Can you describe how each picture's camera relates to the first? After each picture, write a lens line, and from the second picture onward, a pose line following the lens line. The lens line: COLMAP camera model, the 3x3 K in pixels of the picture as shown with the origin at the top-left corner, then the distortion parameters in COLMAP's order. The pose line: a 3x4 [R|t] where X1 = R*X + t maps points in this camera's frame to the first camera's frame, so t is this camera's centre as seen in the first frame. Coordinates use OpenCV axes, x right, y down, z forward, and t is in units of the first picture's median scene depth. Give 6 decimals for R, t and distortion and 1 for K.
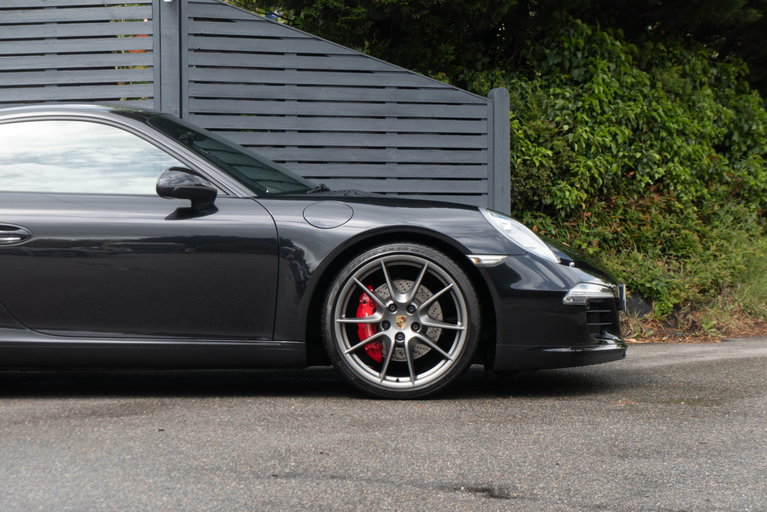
lens RADIAL K [[2017.8, 0, 380.7], [0, 2017.8, 263.6], [0, 0, 1]] dist [-0.162641, 0.000000]
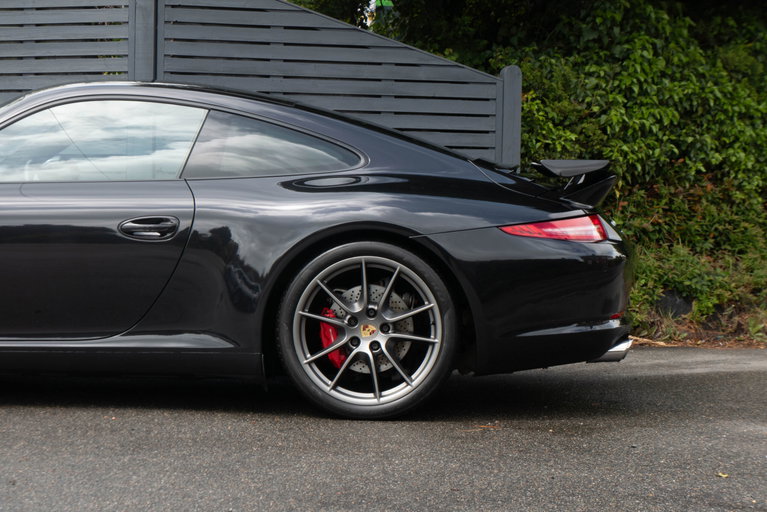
lens RADIAL K [[2017.8, 0, 386.2], [0, 2017.8, 249.4], [0, 0, 1]] dist [-0.162641, 0.000000]
pose [[0.985924, 0.026484, -0.165086, 0.152483], [-0.024678, 0.999611, 0.012980, -0.013351], [0.165366, -0.008724, 0.986194, 0.079236]]
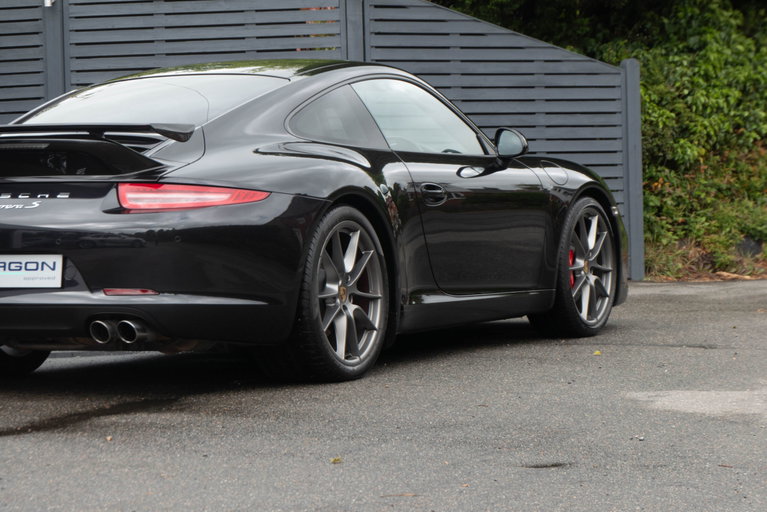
lens RADIAL K [[2695.3, 0, 383.3], [0, 2695.3, 256.4], [0, 0, 1]] dist [-0.206644, 0.000000]
pose [[0.999548, -0.019487, 0.022887, -0.116061], [0.019301, 0.999779, 0.008315, 0.009657], [-0.023044, -0.007869, 0.999703, -0.517066]]
